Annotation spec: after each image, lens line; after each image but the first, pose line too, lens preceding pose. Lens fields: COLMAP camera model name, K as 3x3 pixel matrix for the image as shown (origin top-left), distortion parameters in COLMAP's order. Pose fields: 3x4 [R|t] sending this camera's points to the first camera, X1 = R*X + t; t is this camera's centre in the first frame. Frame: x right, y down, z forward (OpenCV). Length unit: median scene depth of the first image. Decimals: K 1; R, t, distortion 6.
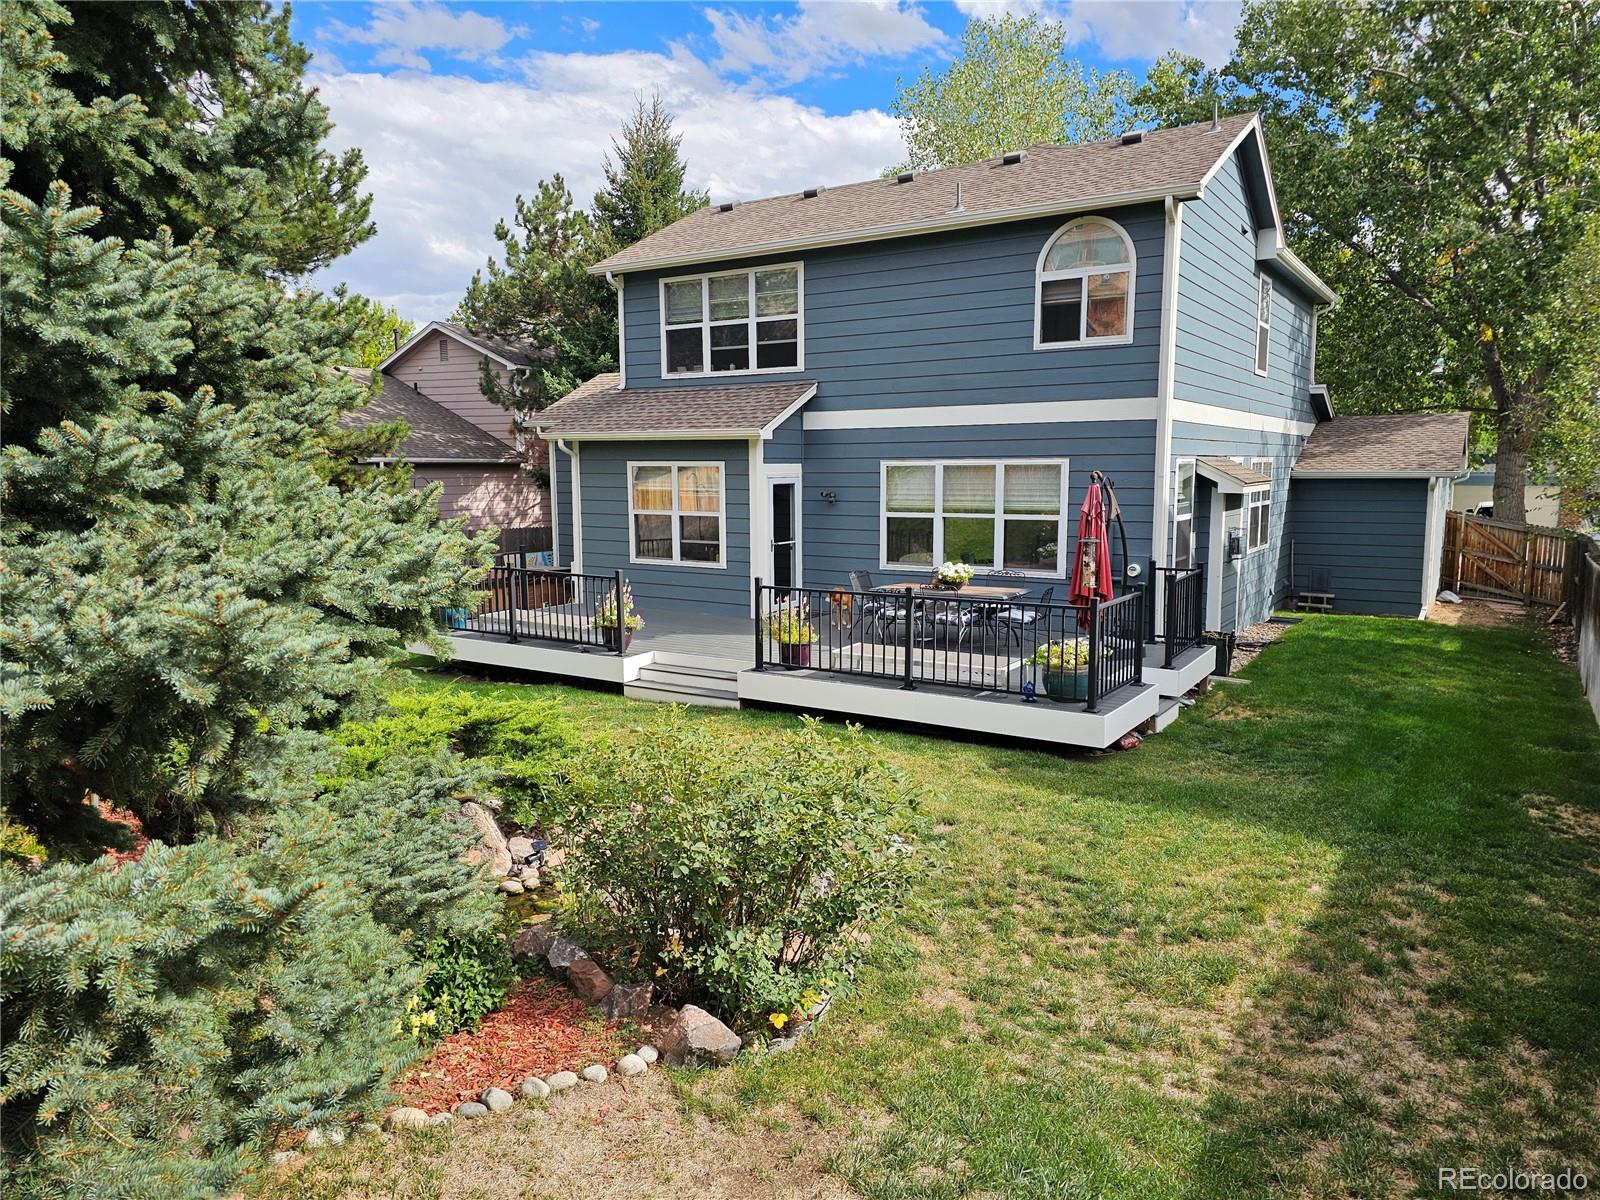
lens RADIAL K [[1084.8, 0, 802.6], [0, 1084.8, 609.4], [0, 0, 1]] dist [-0.005943, -0.006040]
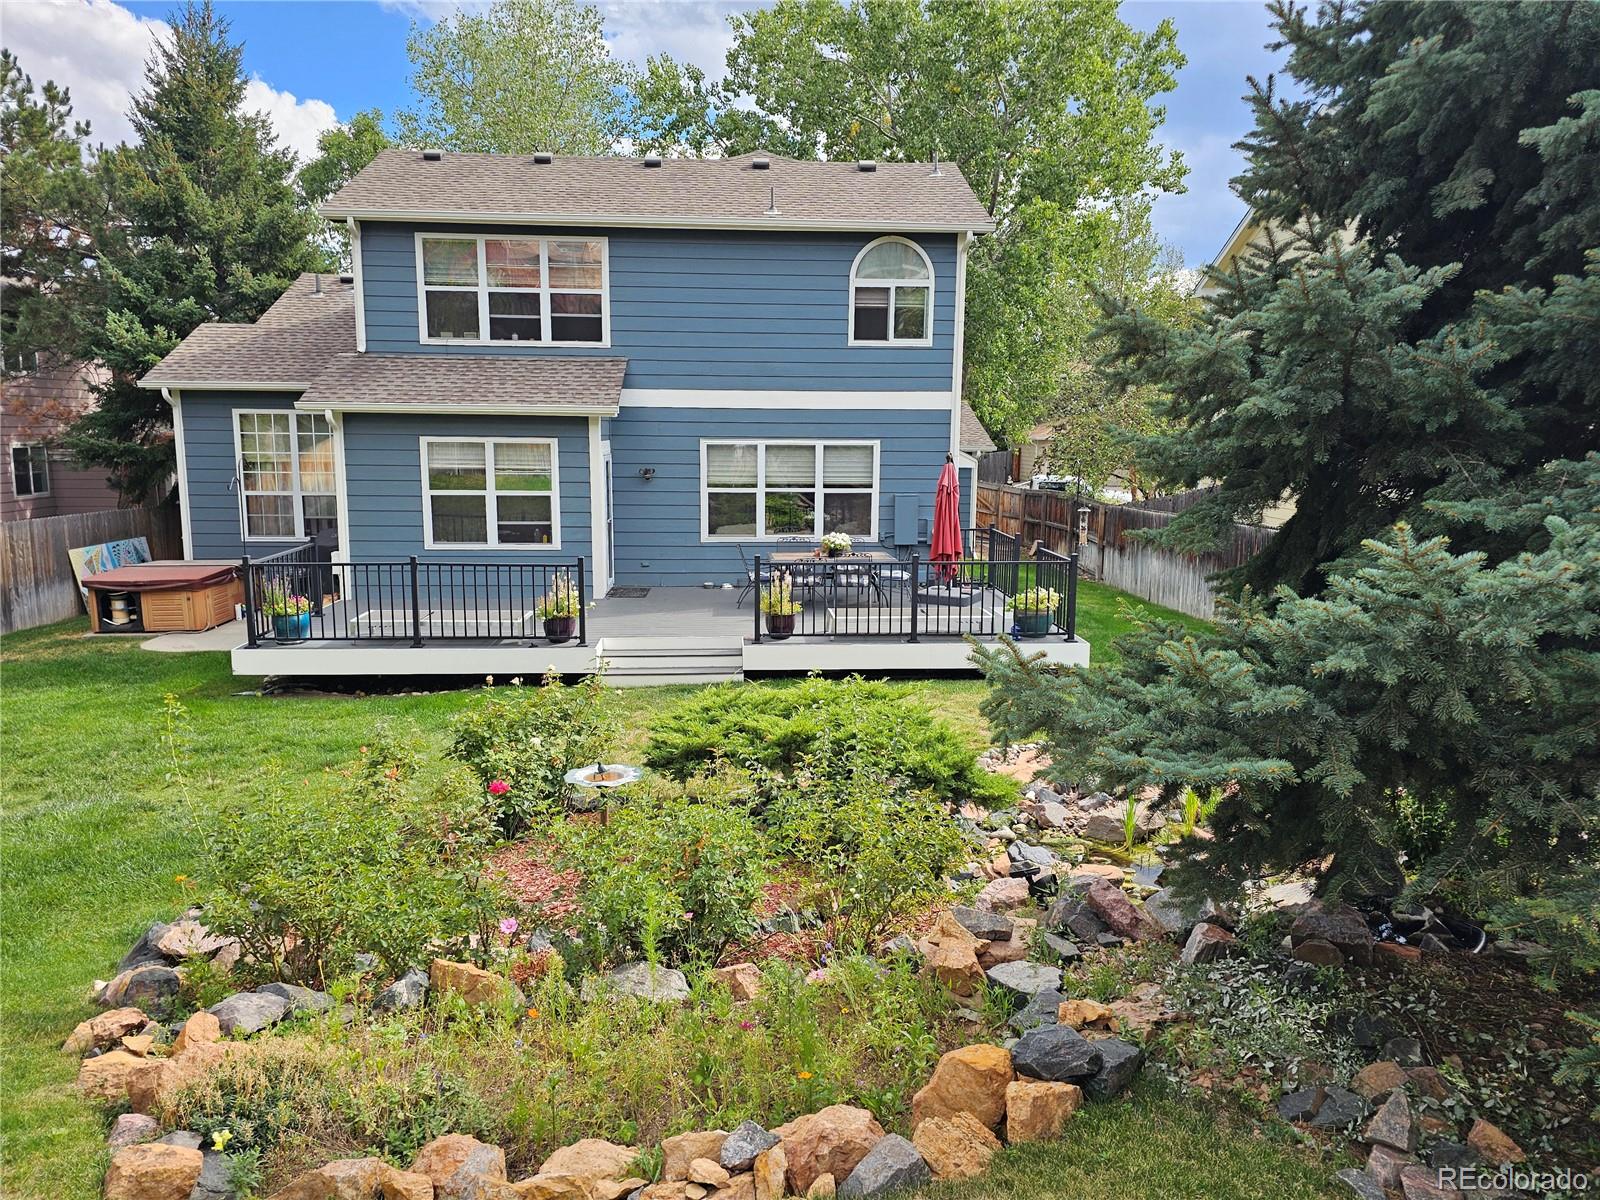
lens RADIAL K [[1084.8, 0, 805.2], [0, 1084.8, 593.4], [0, 0, 1]] dist [-0.005943, -0.006040]
pose [[0.793068, -0.077257, 0.604213, -0.493430], [0.065349, 0.996991, 0.041705, -0.024974], [-0.605617, 0.006410, 0.795730, 0.102021]]
